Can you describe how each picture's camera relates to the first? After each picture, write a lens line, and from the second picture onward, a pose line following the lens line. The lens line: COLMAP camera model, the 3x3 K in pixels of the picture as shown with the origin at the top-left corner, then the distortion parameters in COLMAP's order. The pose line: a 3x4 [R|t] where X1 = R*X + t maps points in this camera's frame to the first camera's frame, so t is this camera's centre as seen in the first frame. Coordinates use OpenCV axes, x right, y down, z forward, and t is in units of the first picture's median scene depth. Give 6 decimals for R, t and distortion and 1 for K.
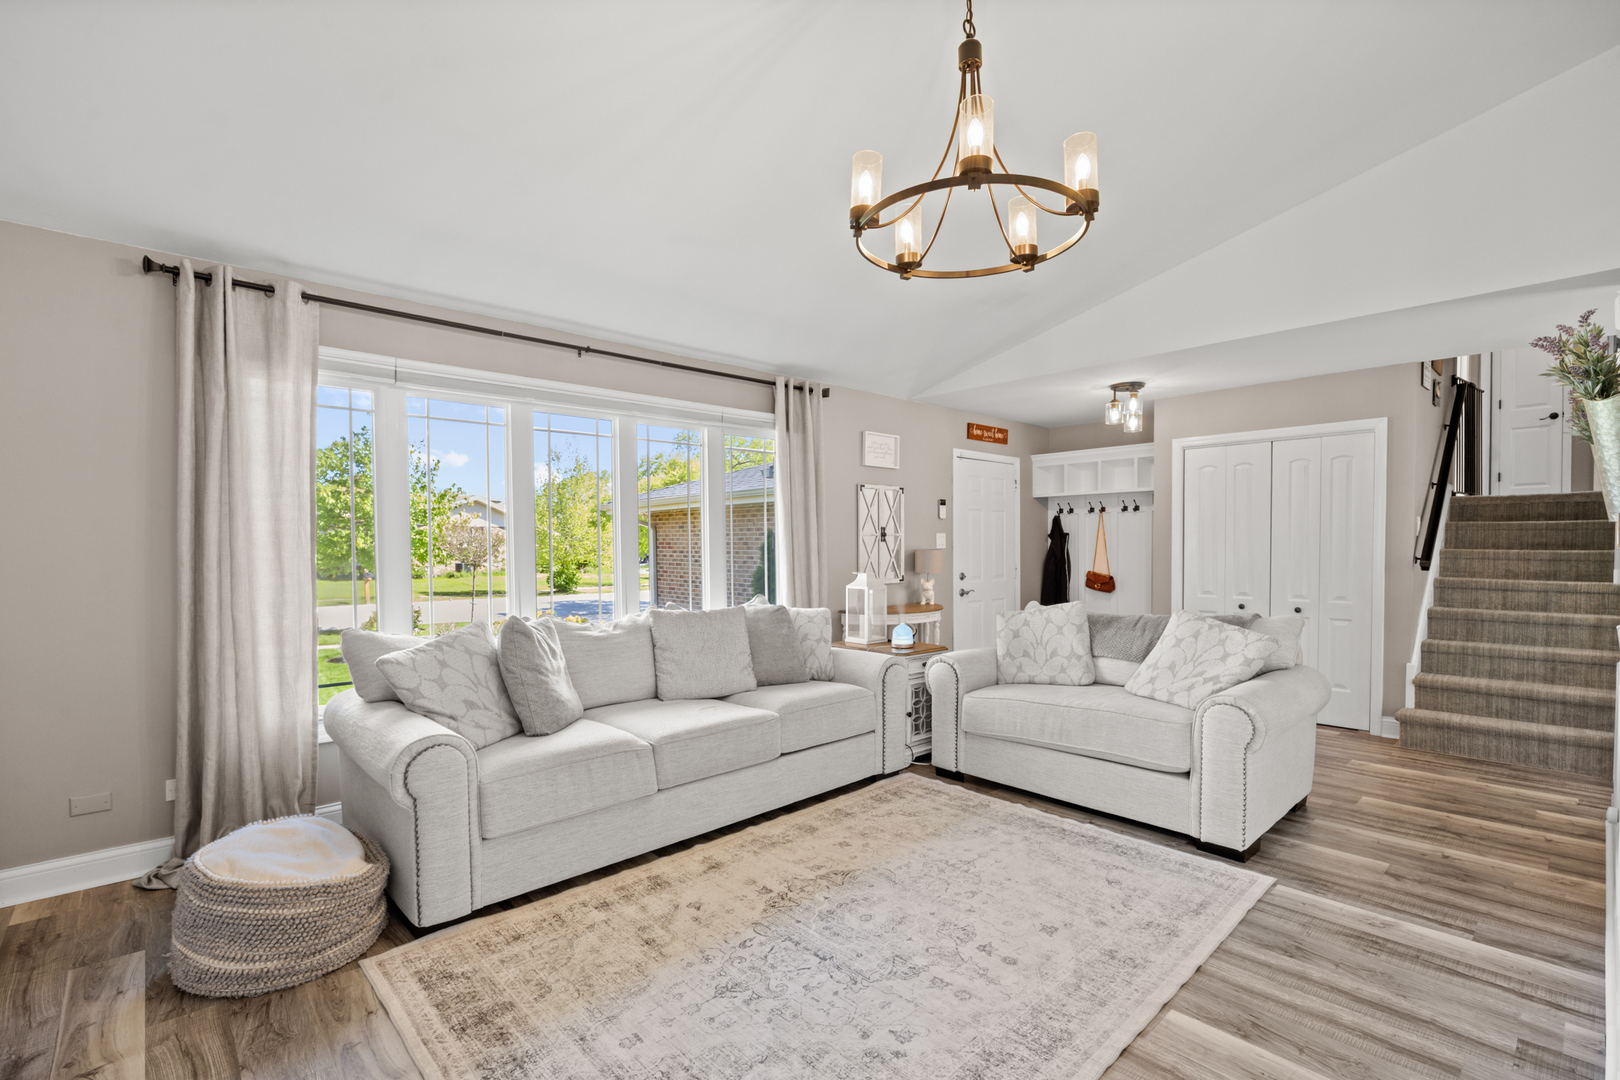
lens RADIAL K [[728.0, 0, 804.4], [0, 728.0, 569.1], [0, 0, 1]] dist [-0.016335, 0.000223]
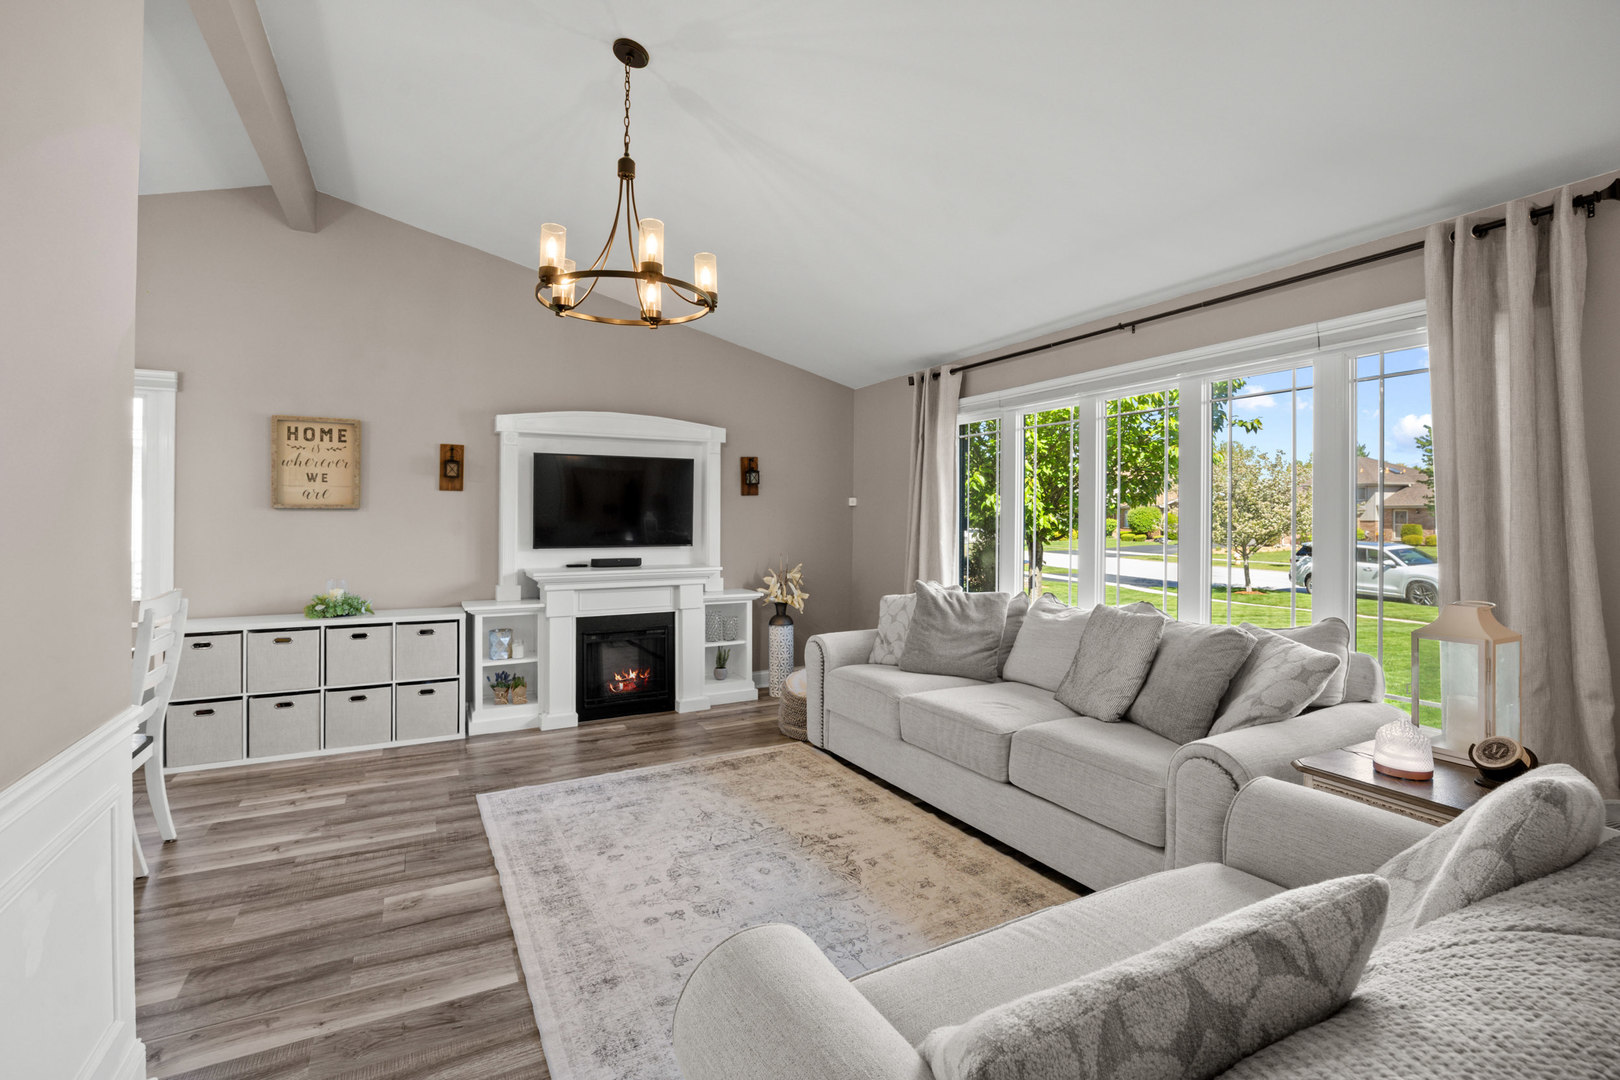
lens RADIAL K [[725.8, 0, 807.1], [0, 725.8, 522.9], [0, 0, 1]] dist [-0.011978, 0.000017]
pose [[-0.239749, 0.009043, -0.970793, 0.870741], [-0.033370, 0.999289, 0.017550, -0.055736], [0.970261, 0.036603, -0.239277, 0.999843]]
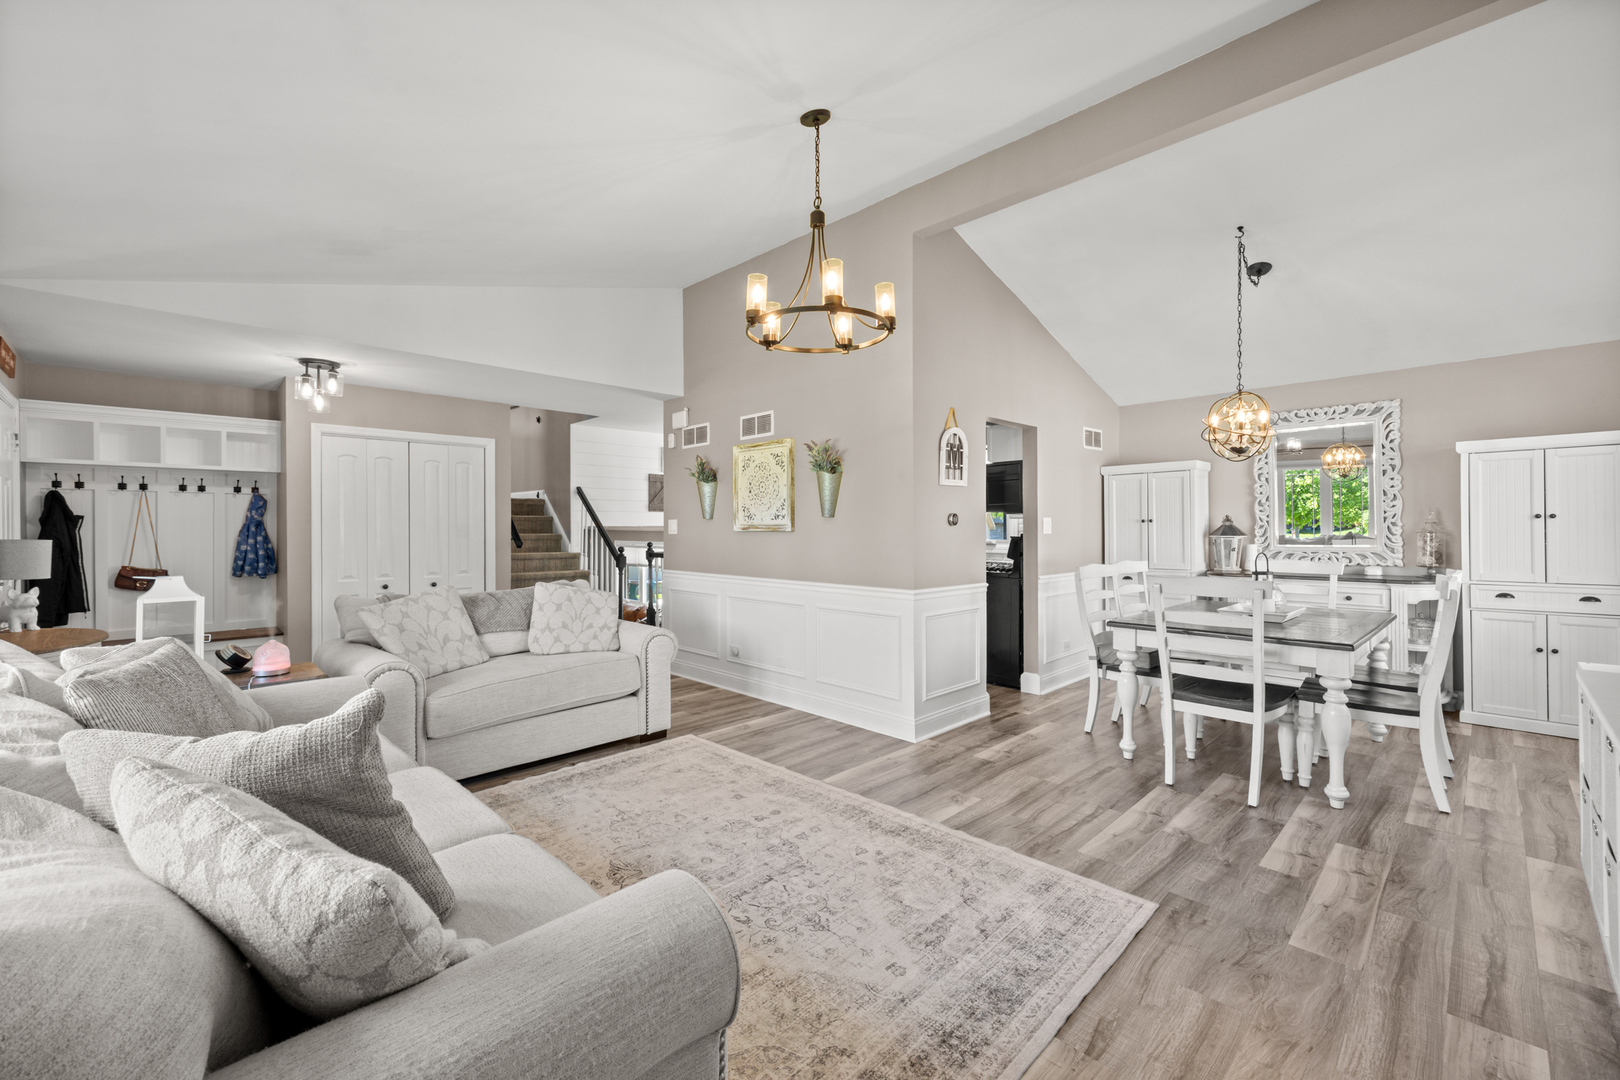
lens RADIAL K [[662.3, 0, 807.3], [0, 662.3, 529.6], [0, 0, 1]] dist [0.002253, 0.000403]
pose [[-0.044836, 0.001079, 0.998994, -0.727946], [0.035496, 0.999370, 0.000514, -0.021981], [-0.998364, 0.035483, -0.044846, 0.665894]]
